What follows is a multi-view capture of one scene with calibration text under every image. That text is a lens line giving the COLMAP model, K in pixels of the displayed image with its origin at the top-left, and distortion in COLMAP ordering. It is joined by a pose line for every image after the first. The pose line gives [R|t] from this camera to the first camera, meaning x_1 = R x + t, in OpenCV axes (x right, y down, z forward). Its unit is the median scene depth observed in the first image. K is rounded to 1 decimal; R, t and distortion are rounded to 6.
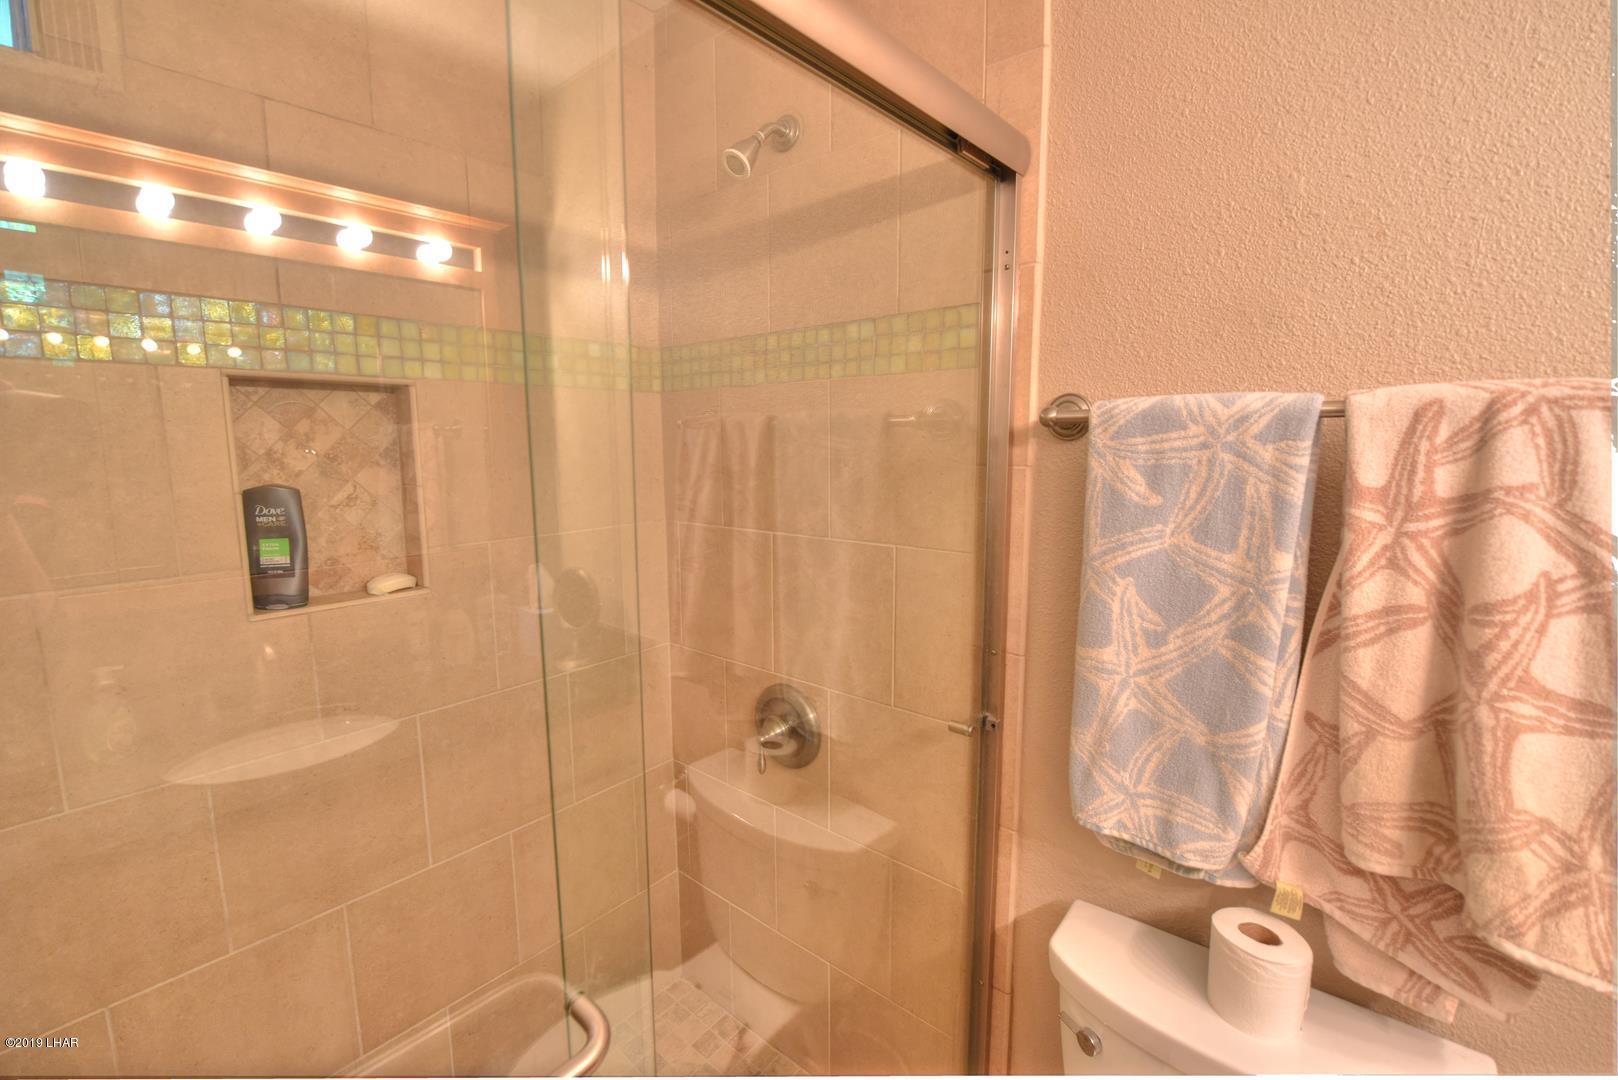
lens RADIAL K [[694.9, 0, 800.0], [0, 694.9, 530.6], [0, 0, 1]] dist [-0.009513, -0.003436]
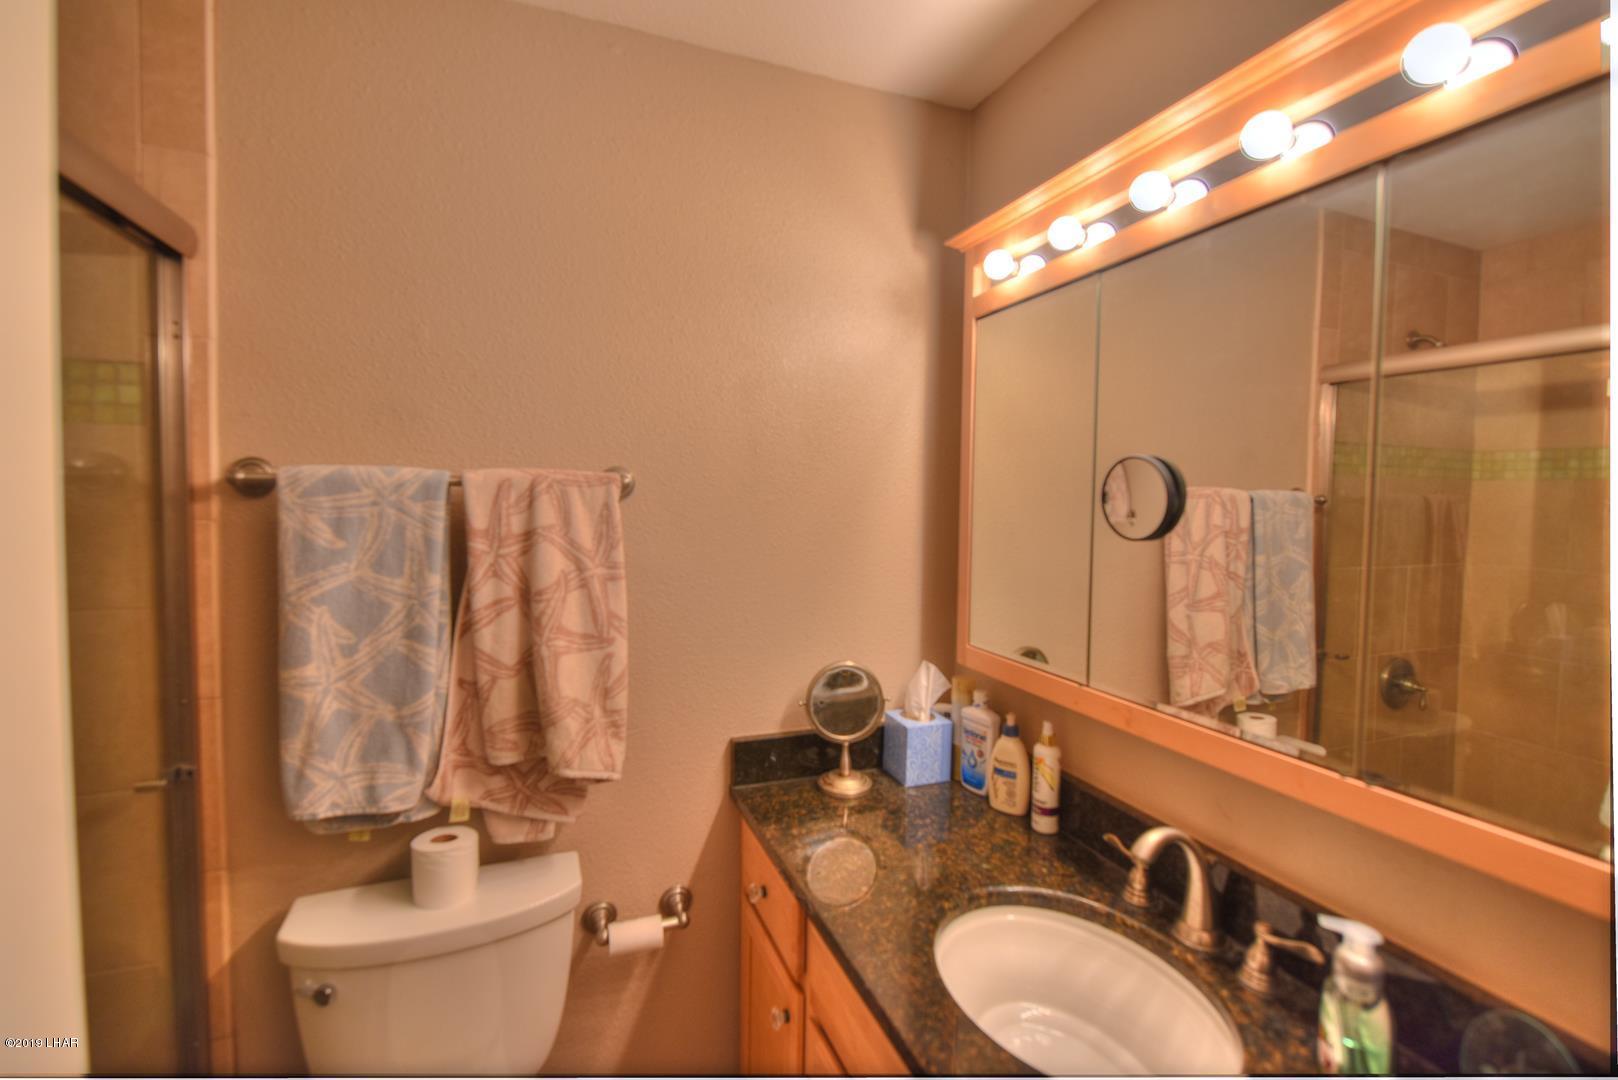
lens RADIAL K [[694.9, 0, 804.4], [0, 694.9, 532.0], [0, 0, 1]] dist [-0.009513, -0.003436]
pose [[0.467447, -0.026432, 0.883626, -0.241872], [0.098280, 0.994910, -0.022231, 0.050152], [-0.878541, 0.097235, 0.467666, -0.402242]]
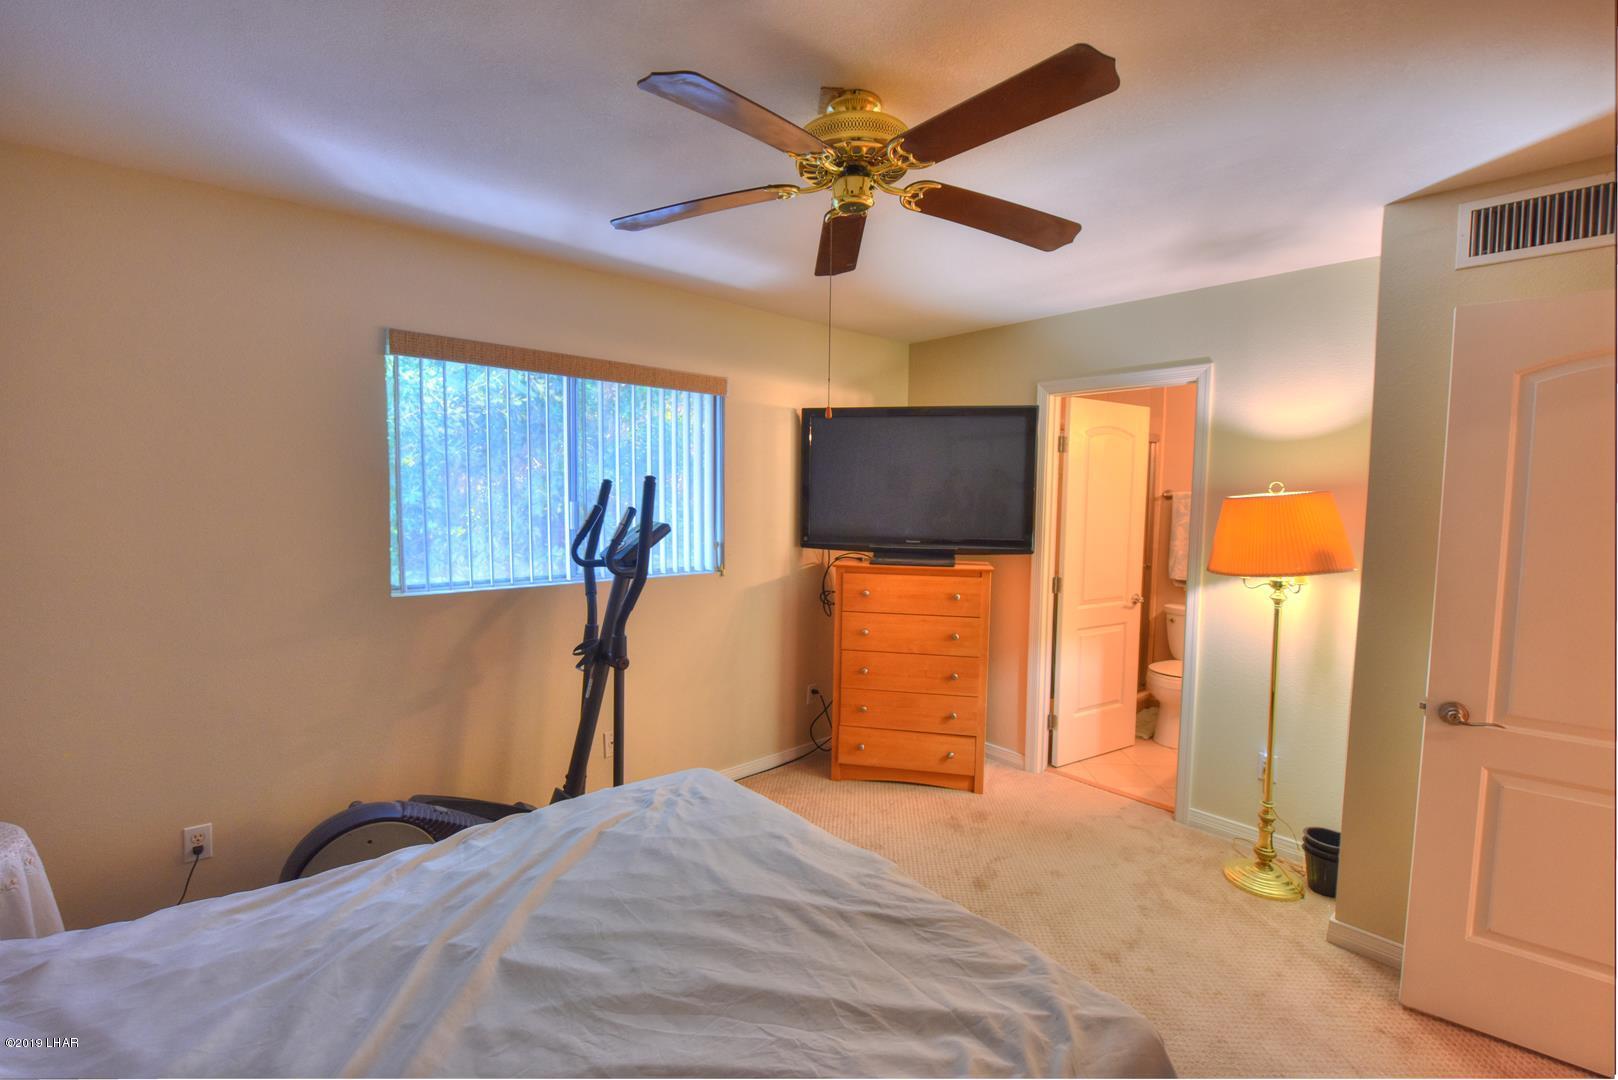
lens RADIAL K [[694.9, 0, 806.6], [0, 694.9, 548.8], [0, 0, 1]] dist [-0.009513, -0.003436]
pose [[0.992084, 0.026508, -0.122745, -1.699559], [-0.034115, 0.997598, -0.060287, 0.657996], [0.120852, 0.063997, 0.990605, -4.569041]]
